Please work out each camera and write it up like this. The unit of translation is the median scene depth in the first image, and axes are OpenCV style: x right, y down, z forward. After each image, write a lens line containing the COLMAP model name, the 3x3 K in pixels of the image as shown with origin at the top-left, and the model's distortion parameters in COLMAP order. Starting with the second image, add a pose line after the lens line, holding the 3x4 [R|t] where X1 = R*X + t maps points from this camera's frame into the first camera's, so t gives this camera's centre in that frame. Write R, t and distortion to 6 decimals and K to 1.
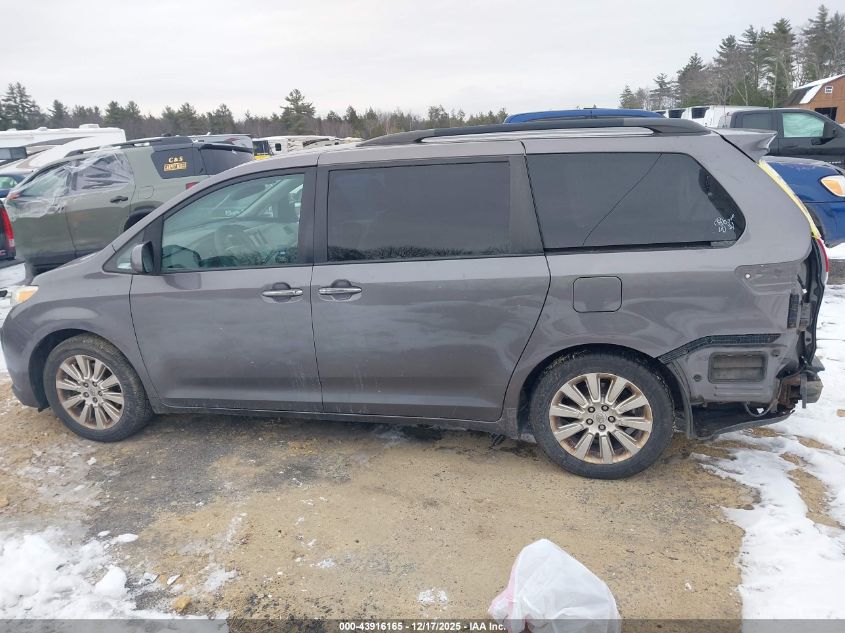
lens RADIAL K [[670.1, 0, 411.1], [0, 670.1, 312.9], [0, 0, 1]] dist [0.023551, -0.005384]
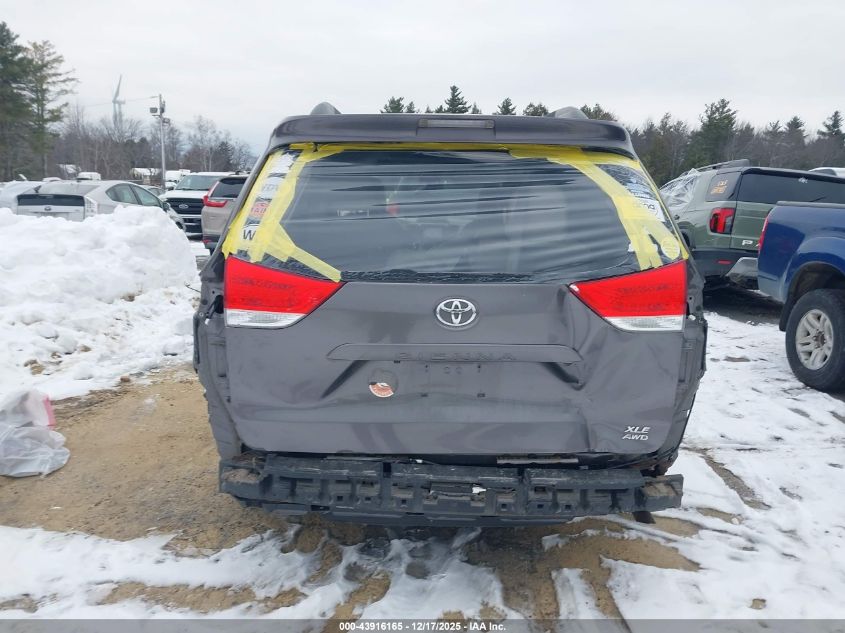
lens RADIAL K [[677.3, 0, 421.6], [0, 677.3, 319.4], [0, 0, 1]] dist [0.002096, 0.013381]
pose [[0.241692, 0.239167, -0.940417, 1.208453], [-0.287244, 0.943348, 0.166089, -0.200294], [0.926864, 0.229986, 0.296698, 0.899593]]
